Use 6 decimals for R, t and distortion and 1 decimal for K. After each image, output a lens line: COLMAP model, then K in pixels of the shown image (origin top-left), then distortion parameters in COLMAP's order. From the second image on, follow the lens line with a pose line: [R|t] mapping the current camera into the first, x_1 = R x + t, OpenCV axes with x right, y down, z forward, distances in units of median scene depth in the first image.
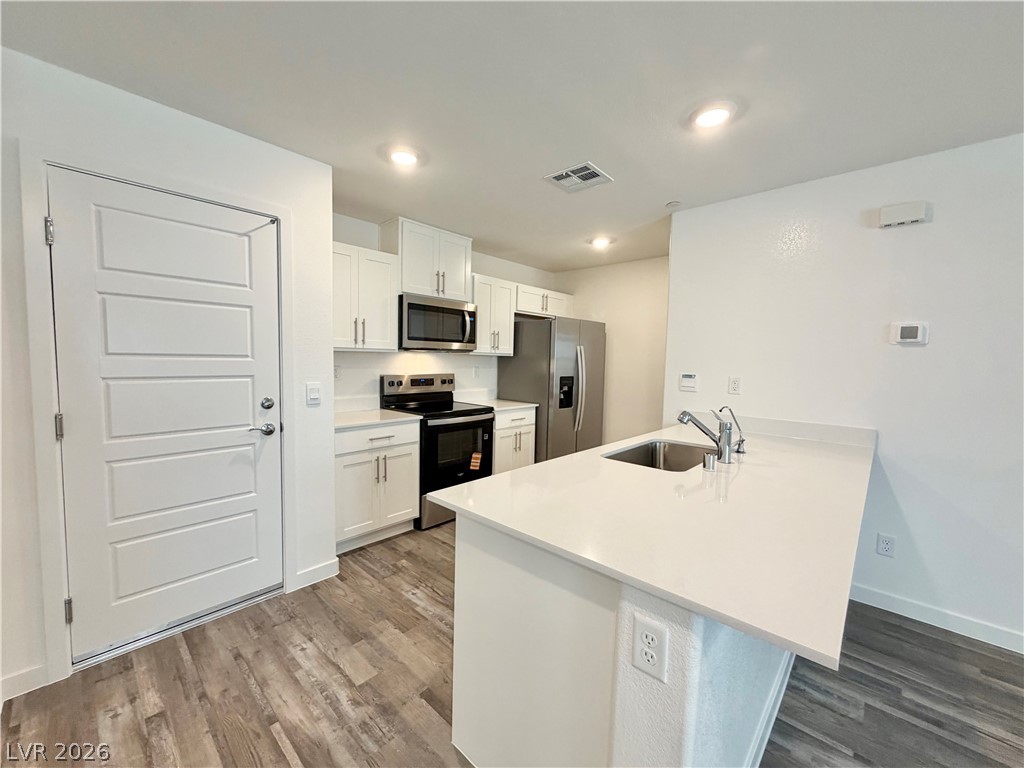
lens RADIAL K [[409.2, 0, 509.1], [0, 409.2, 383.5], [0, 0, 1]] dist [-0.000523, 0.000226]
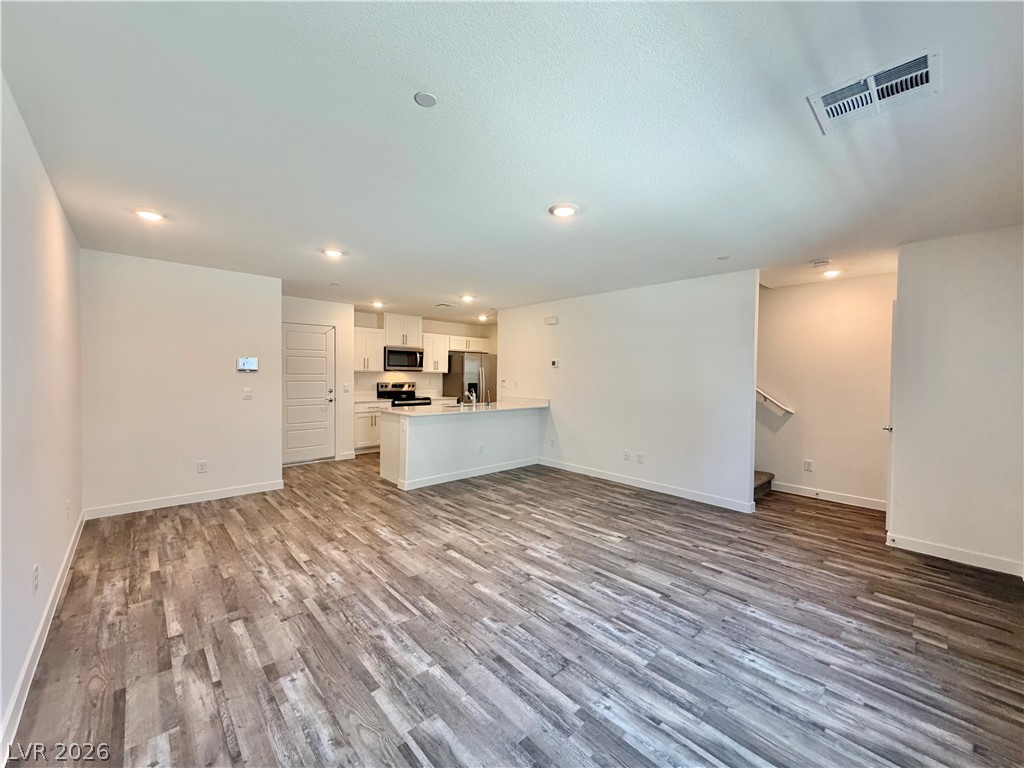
lens RADIAL K [[409.2, 0, 509.1], [0, 409.2, 383.5], [0, 0, 1]] dist [-0.000523, 0.000226]
pose [[0.996888, -0.008161, -0.078404, 0.535701], [0.005085, 0.999212, -0.039354, 0.071808], [0.078664, 0.038833, 0.996145, -1.071008]]
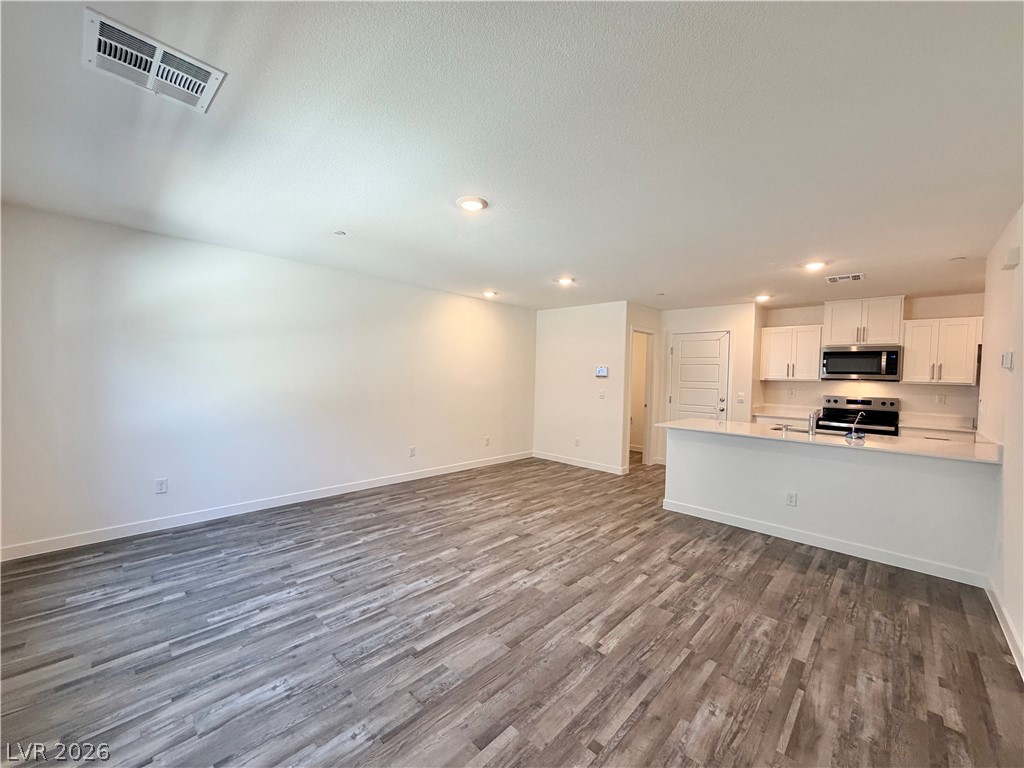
lens RADIAL K [[409.2, 0, 509.1], [0, 409.2, 383.5], [0, 0, 1]] dist [-0.000523, 0.000226]
pose [[-0.016705, 0.001552, -0.999859, 1.301828], [-0.085825, 0.996306, 0.002981, 0.034419], [0.996170, 0.085863, -0.016510, -0.225158]]
